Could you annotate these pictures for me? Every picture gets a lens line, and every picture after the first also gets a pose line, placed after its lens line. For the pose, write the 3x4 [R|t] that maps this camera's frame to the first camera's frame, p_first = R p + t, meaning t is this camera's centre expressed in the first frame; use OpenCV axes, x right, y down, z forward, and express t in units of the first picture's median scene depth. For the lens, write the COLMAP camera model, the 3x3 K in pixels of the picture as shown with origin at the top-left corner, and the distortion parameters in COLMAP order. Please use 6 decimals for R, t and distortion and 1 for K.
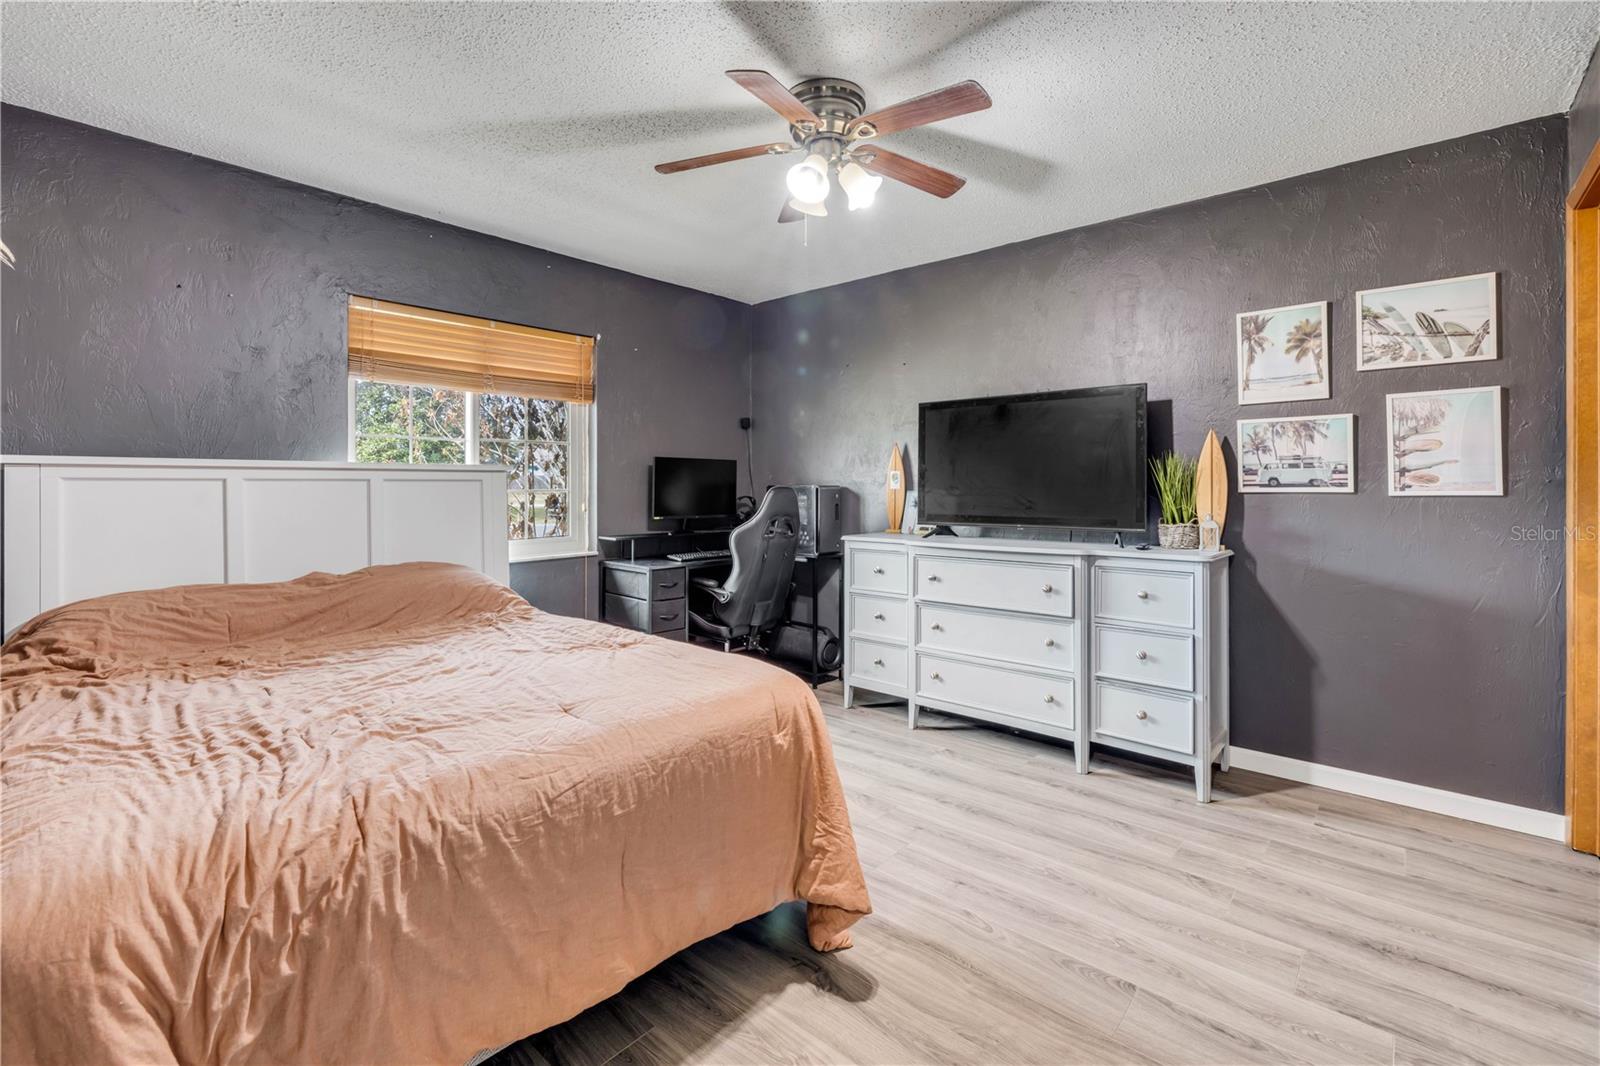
lens RADIAL K [[697.9, 0, 798.9], [0, 697.9, 481.2], [0, 0, 1]] dist [0.000043, 0.000016]
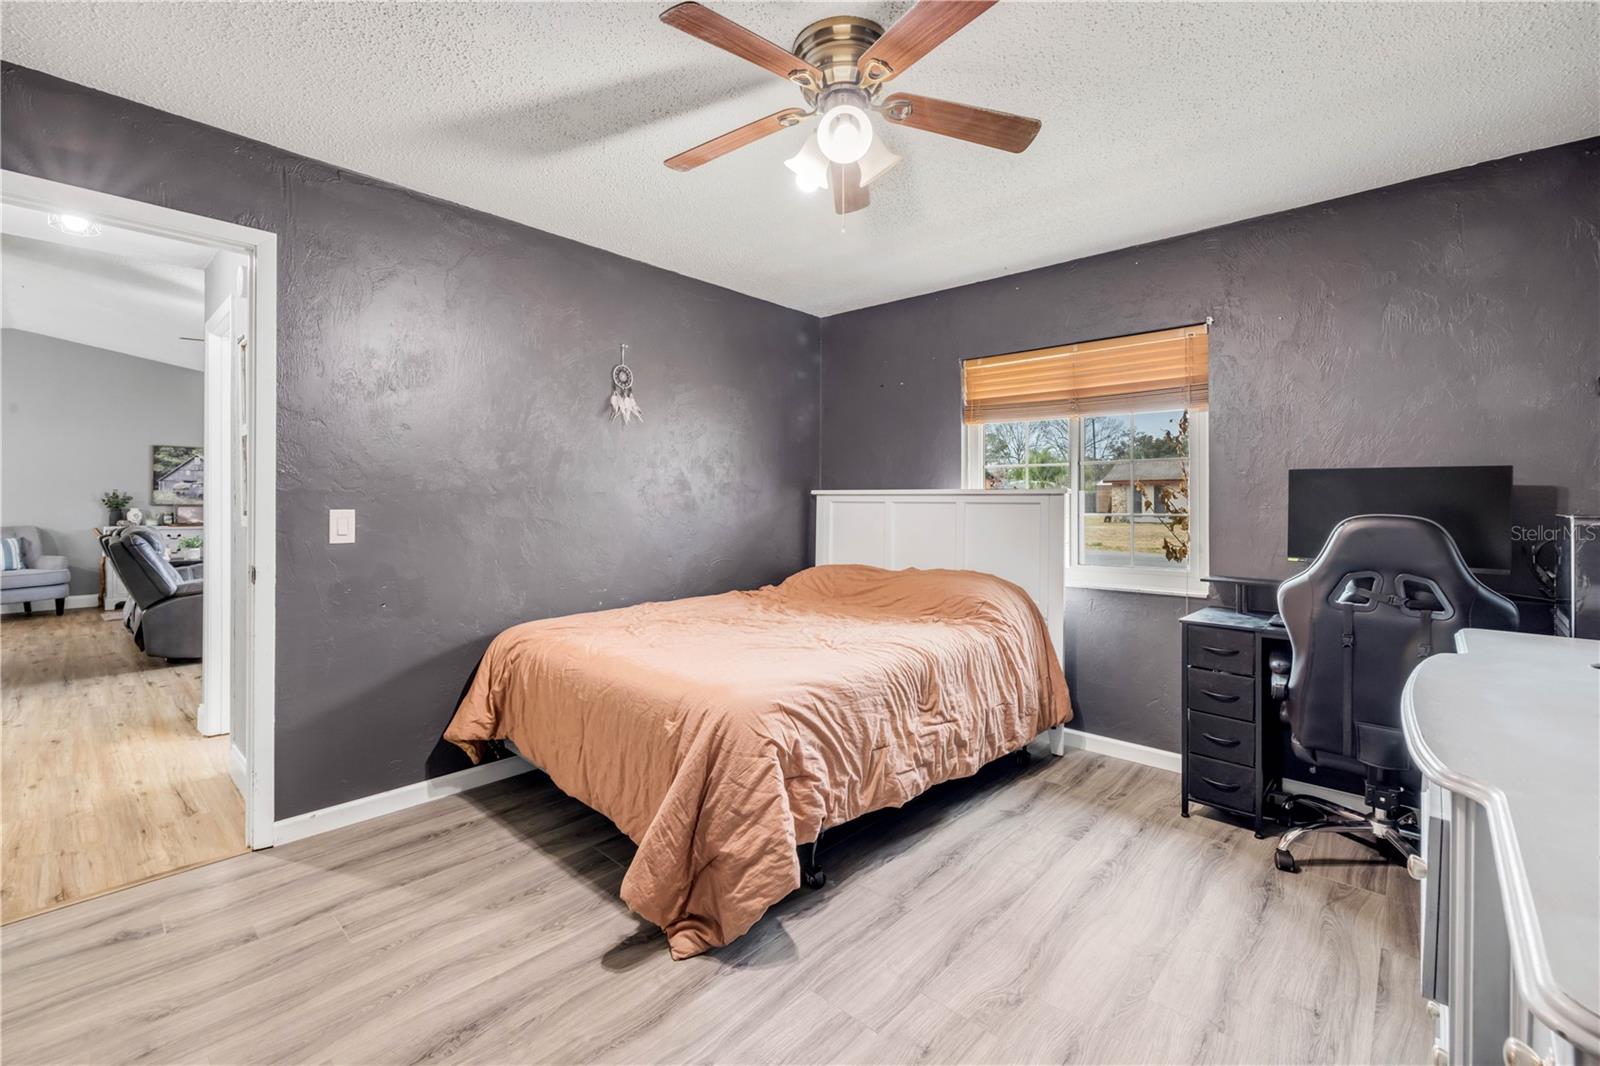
lens RADIAL K [[684.8, 0, 794.6], [0, 684.8, 507.7], [0, 0, 1]] dist [-0.001779, -0.000059]
pose [[-0.027042, 0.004085, -0.999626, 0.873919], [-0.001332, 0.999991, 0.004123, 0.003322], [0.999633, 0.001443, -0.027037, 0.988043]]
